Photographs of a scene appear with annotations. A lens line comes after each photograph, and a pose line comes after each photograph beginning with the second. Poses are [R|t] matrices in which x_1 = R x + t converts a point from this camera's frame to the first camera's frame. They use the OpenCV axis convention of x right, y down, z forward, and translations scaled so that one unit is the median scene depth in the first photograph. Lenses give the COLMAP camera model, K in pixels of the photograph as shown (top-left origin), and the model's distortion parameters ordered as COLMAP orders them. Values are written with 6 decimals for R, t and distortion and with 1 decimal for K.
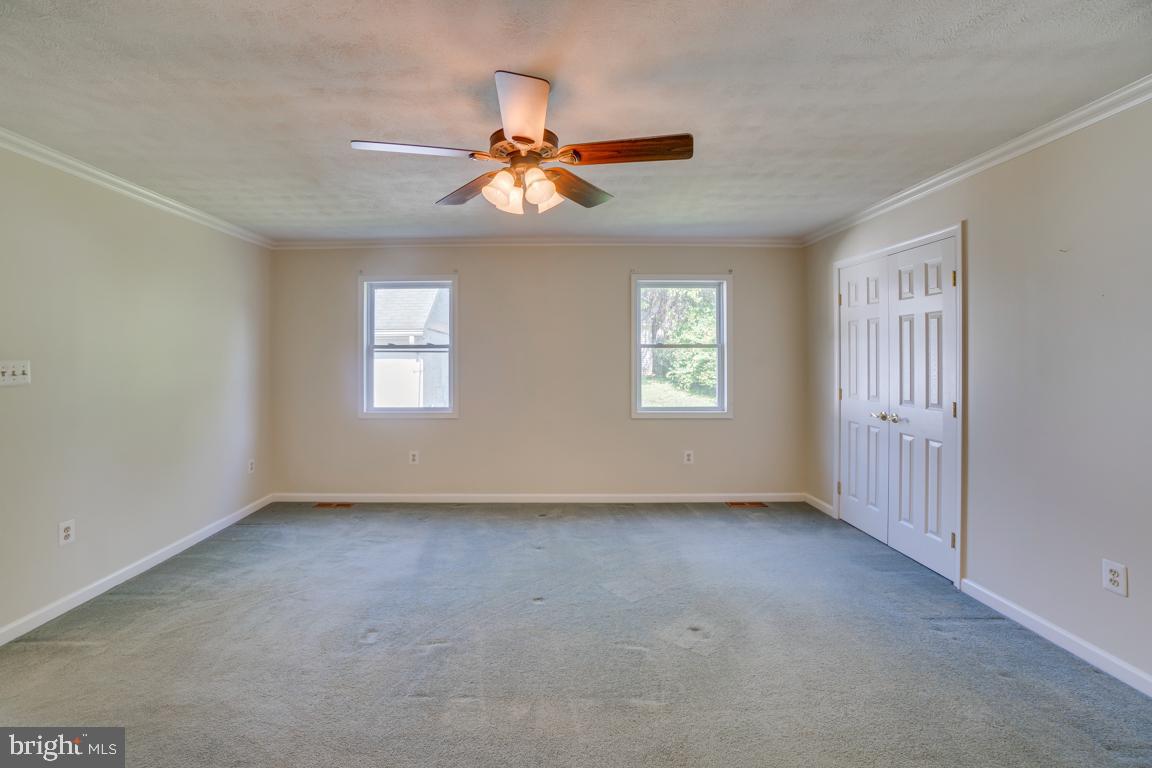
lens RADIAL K [[527.4, 0, 541.1], [0, 527.4, 359.0], [0, 0, 1]] dist [-0.038782, 0.000331]
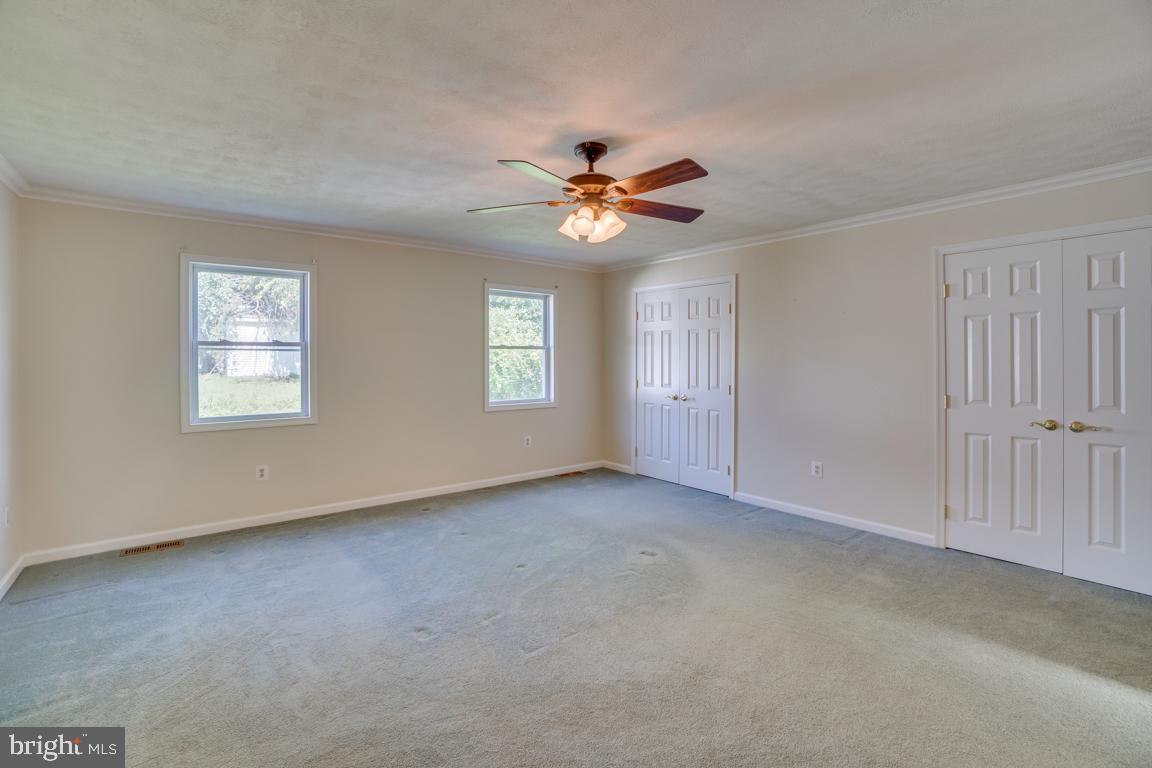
lens RADIAL K [[525.7, 0, 572.0], [0, 525.7, 370.5], [0, 0, 1]] dist [-0.061207, 0.024290]
pose [[0.770928, -0.013678, 0.636775, -0.449643], [-0.000988, 0.999742, 0.022671, 0.000076], [-0.636921, -0.018107, 0.770716, 0.033131]]
